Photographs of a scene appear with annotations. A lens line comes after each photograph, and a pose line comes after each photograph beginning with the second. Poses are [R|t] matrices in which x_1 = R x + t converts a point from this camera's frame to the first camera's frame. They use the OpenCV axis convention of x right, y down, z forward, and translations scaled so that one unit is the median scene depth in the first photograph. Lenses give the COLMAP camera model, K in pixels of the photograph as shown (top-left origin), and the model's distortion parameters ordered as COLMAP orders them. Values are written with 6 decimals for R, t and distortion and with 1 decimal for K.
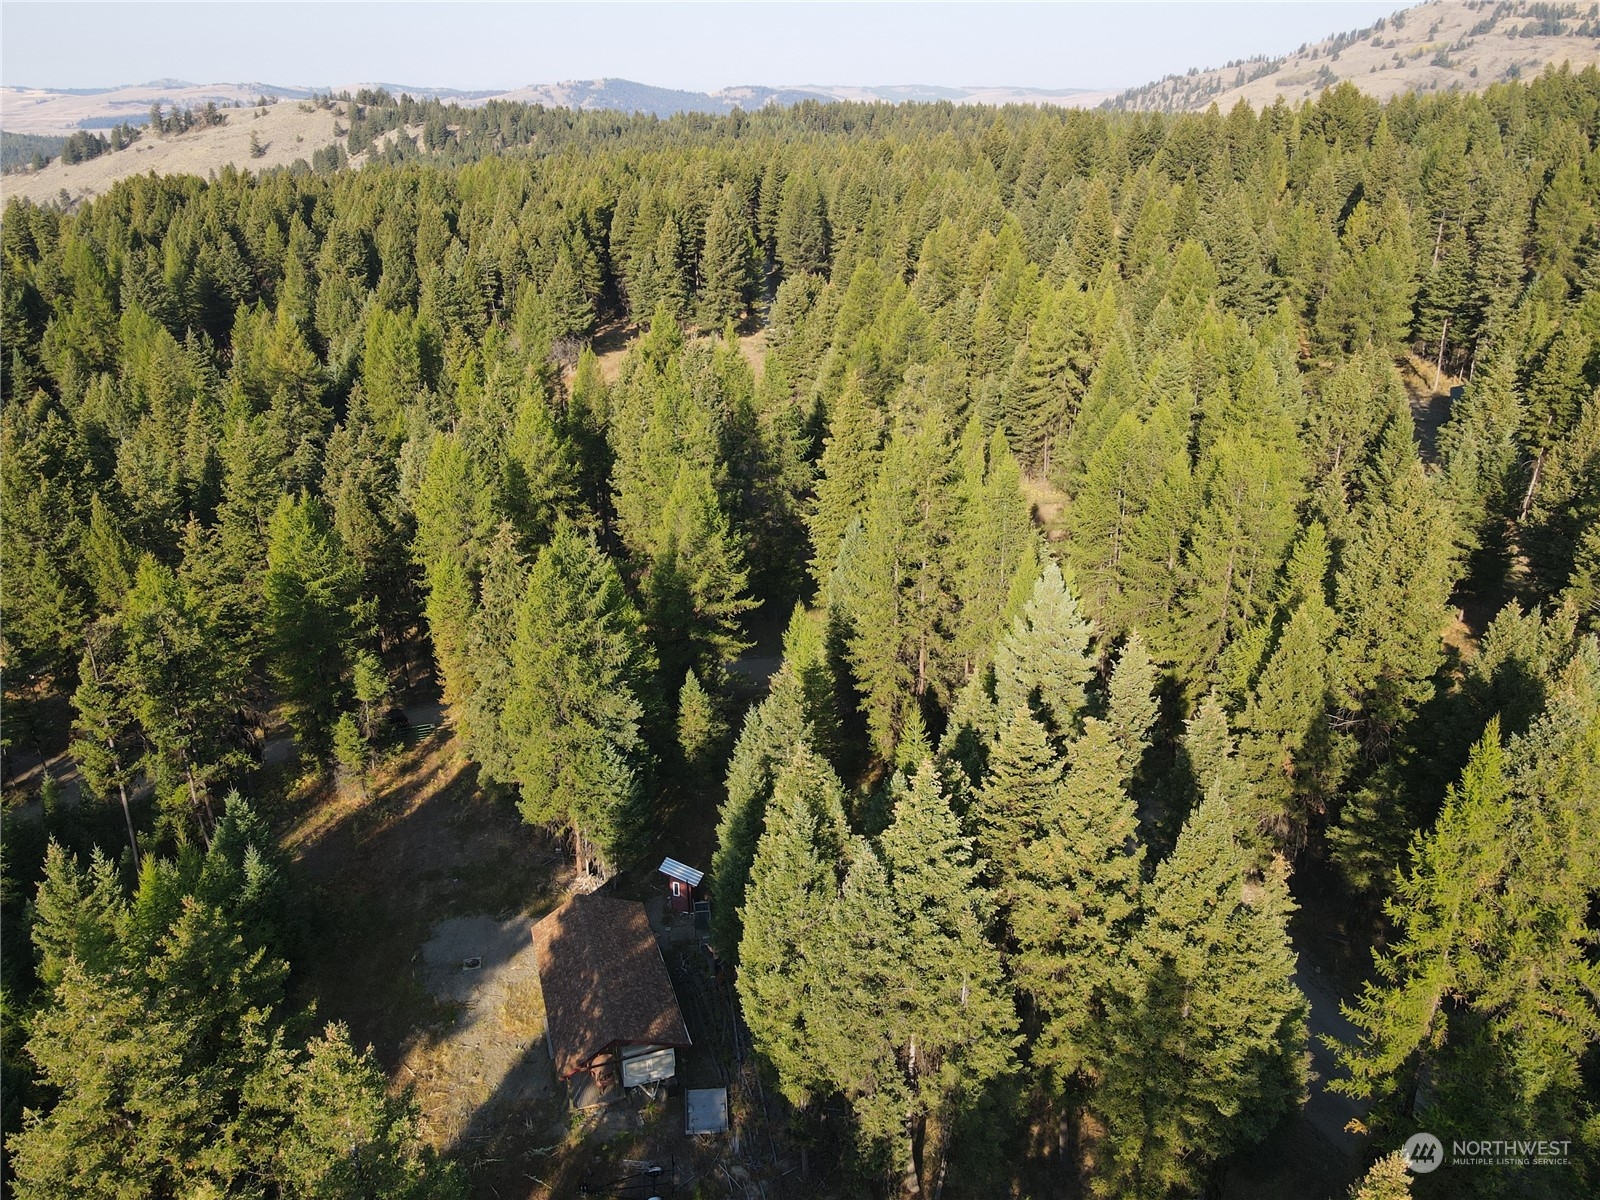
lens RADIAL K [[1176.0, 0, 798.6], [0, 1176.0, 600.8], [0, 0, 1]] dist [0.009610, 0.018851]
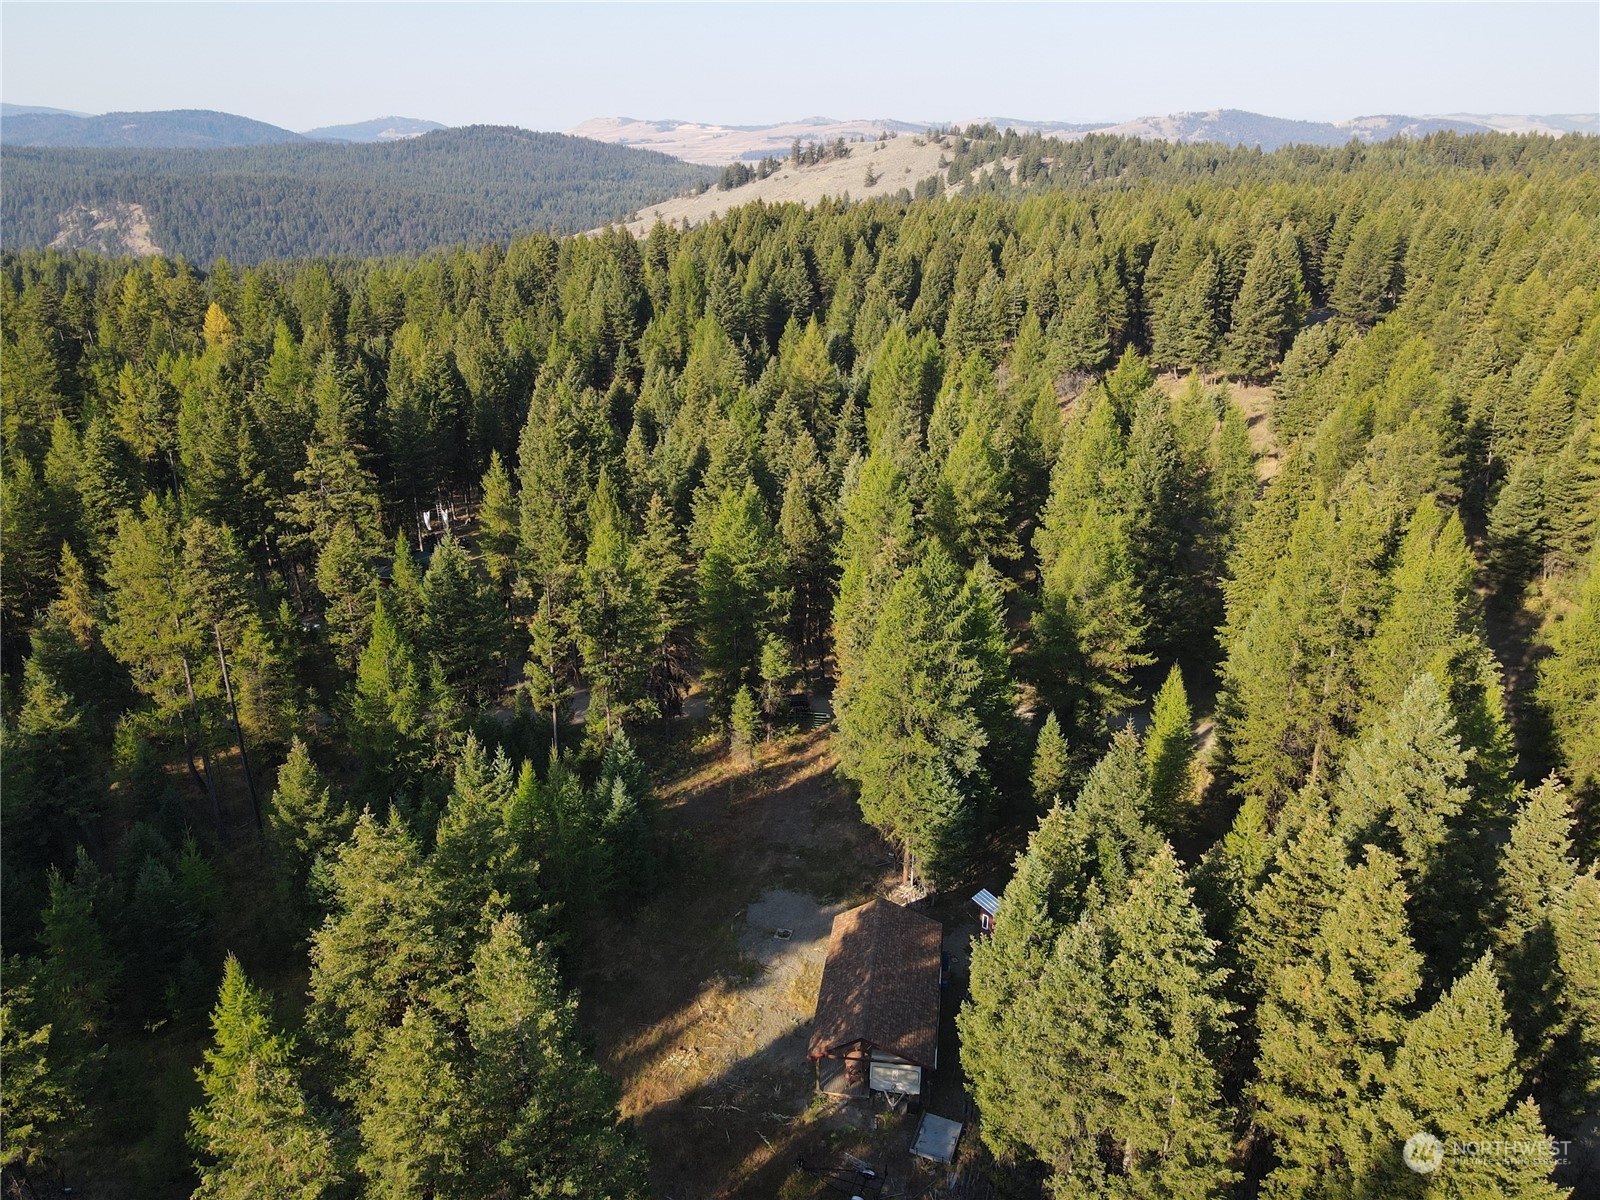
lens RADIAL K [[1176.0, 0, 792.5], [0, 1176.0, 607.2], [0, 0, 1]] dist [0.009610, 0.018851]
pose [[0.891384, 0.170857, -0.419812, 0.104295], [-0.178835, 0.983663, 0.020616, -0.008663], [0.416476, 0.056700, 0.907377, 0.004517]]
